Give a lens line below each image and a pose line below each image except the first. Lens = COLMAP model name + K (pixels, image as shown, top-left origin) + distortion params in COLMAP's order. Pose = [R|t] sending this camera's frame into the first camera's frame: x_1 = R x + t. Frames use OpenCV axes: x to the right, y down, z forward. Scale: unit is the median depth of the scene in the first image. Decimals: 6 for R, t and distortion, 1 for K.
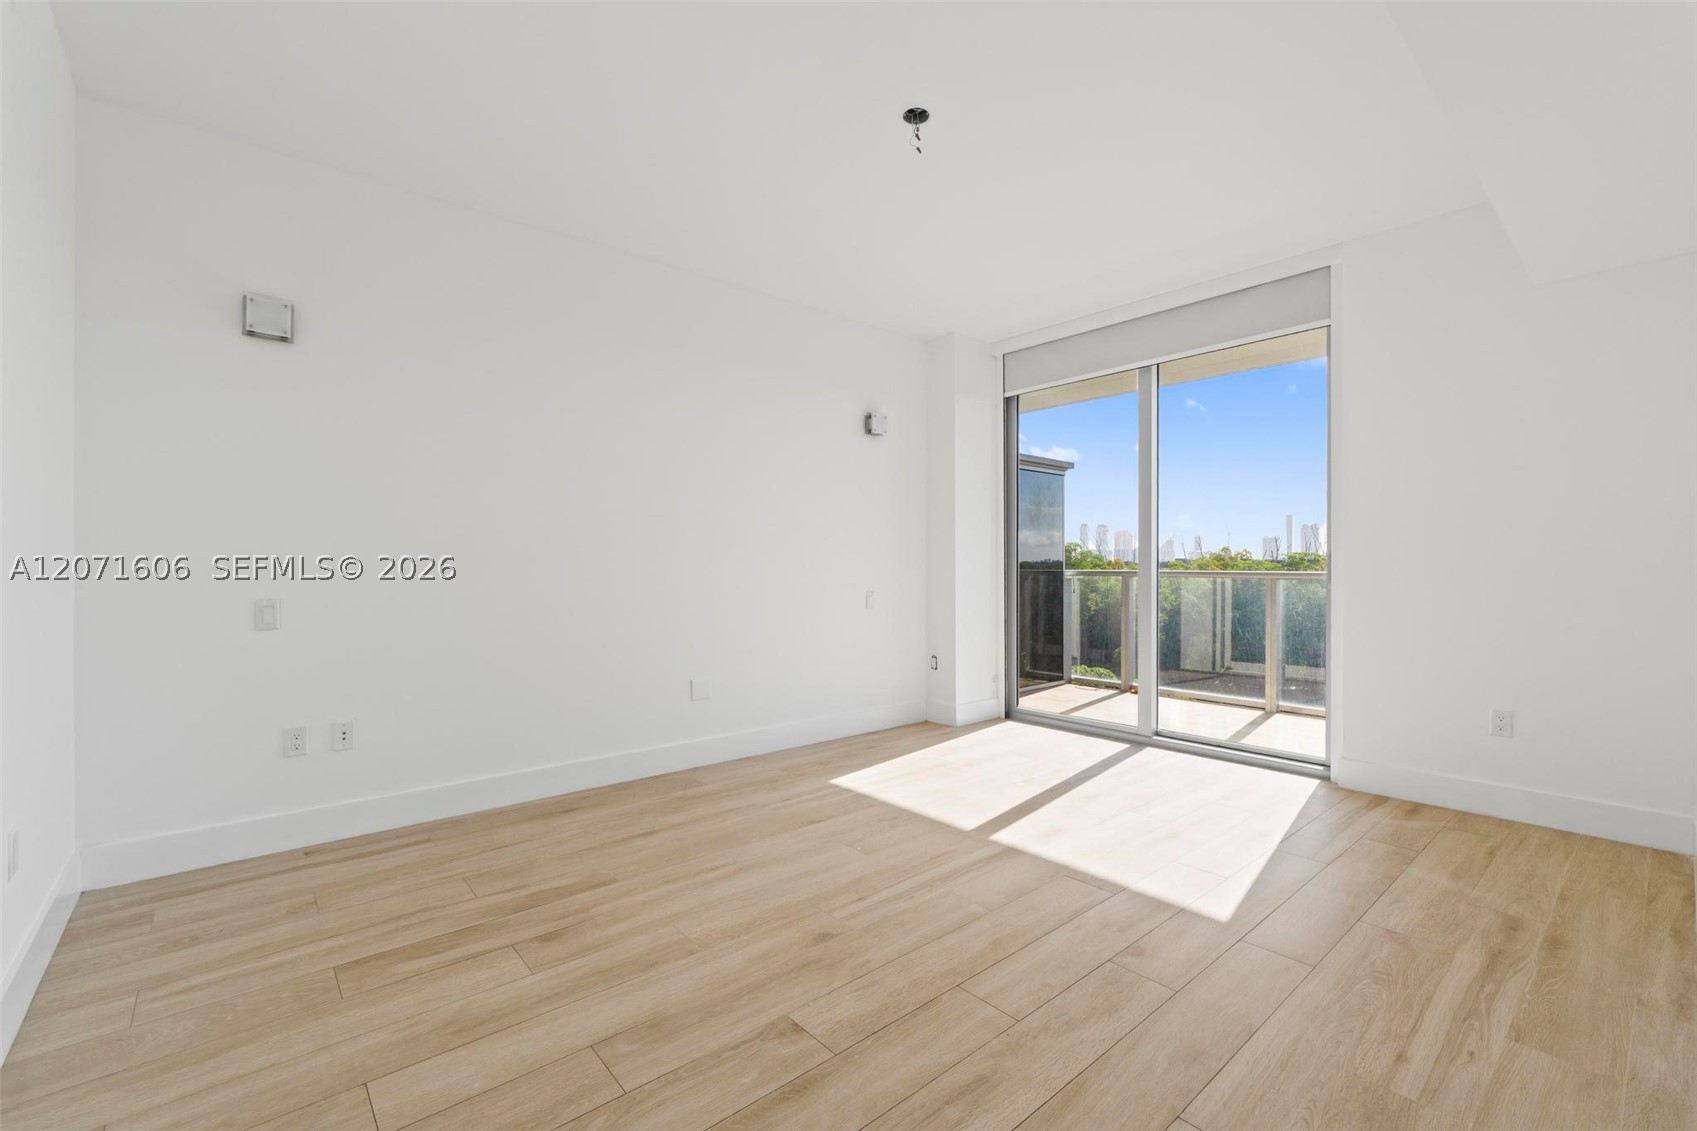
lens RADIAL K [[727.7, 0, 853.9], [0, 727.7, 566.9], [0, 0, 1]] dist [-0.000238, -0.000168]
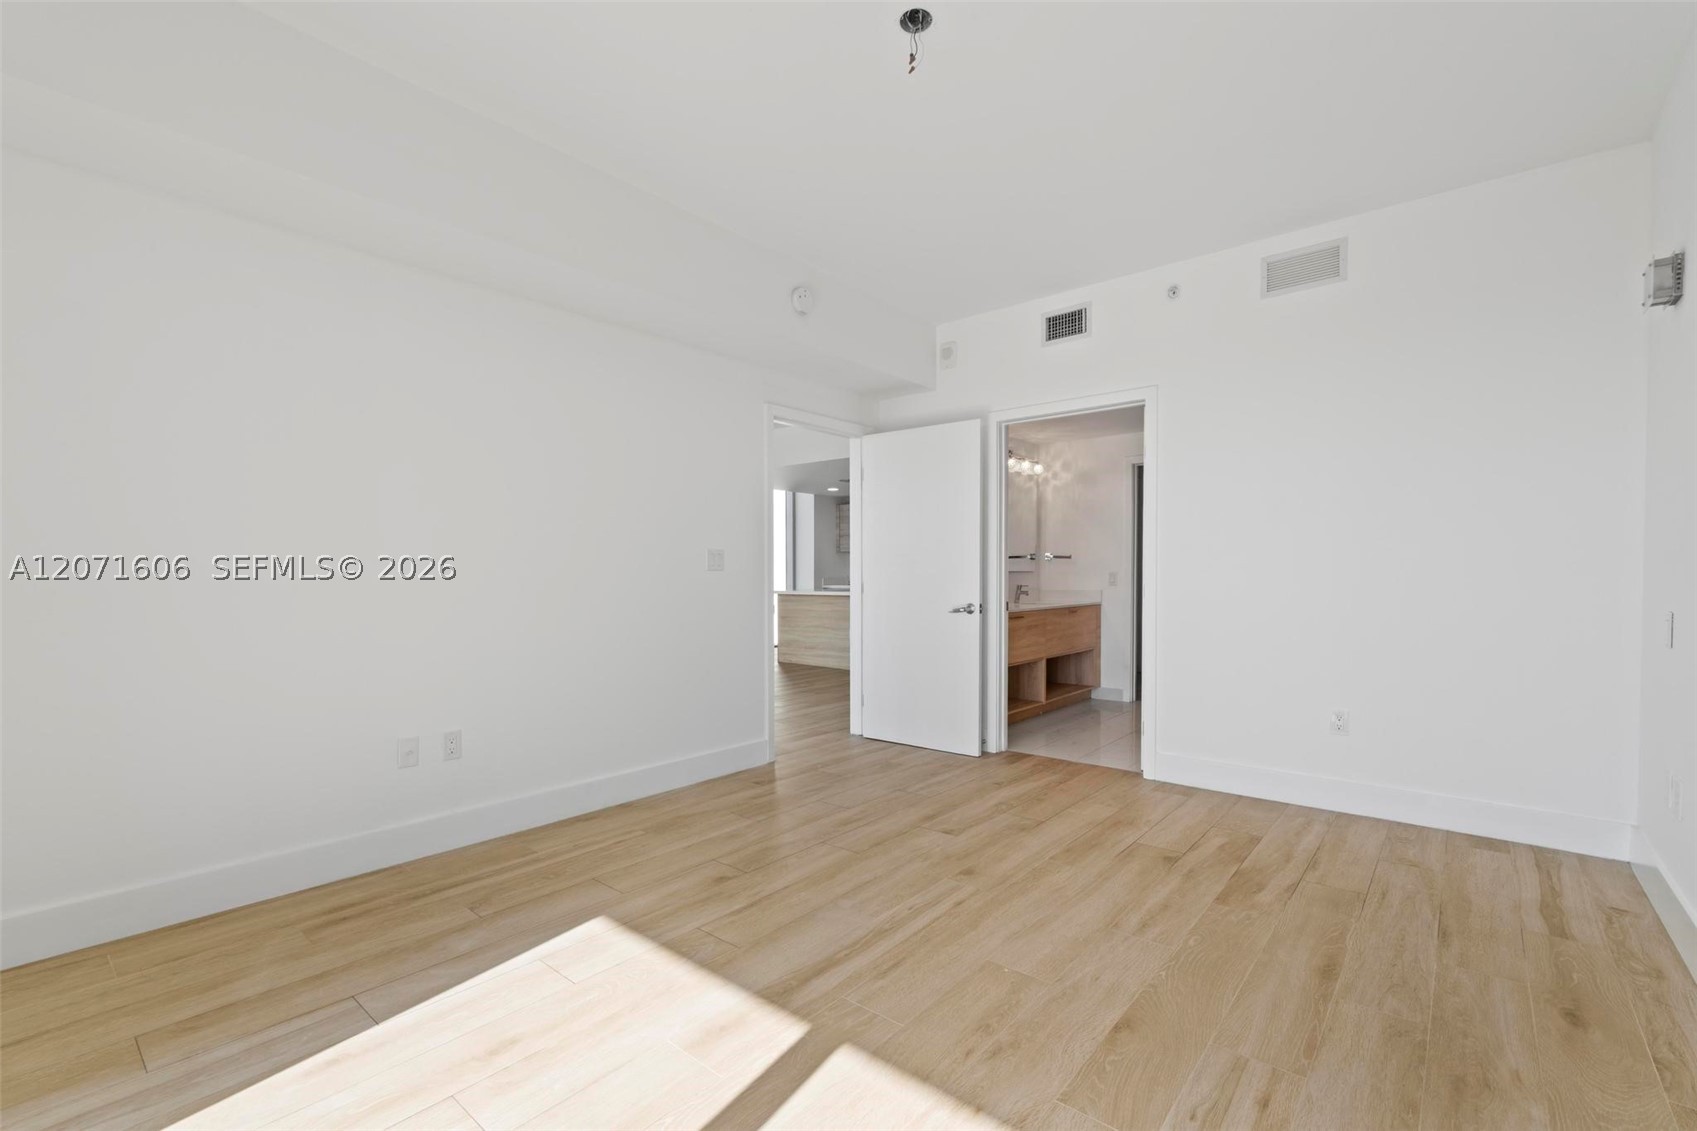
lens RADIAL K [[727.7, 0, 853.9], [0, 727.7, 566.9], [0, 0, 1]] dist [-0.000238, -0.000168]
pose [[-0.985952, 0.000164, -0.167031, 0.341874], [0.001494, 0.999968, -0.007835, -0.004204], [0.167025, -0.007974, -0.985920, 2.103492]]
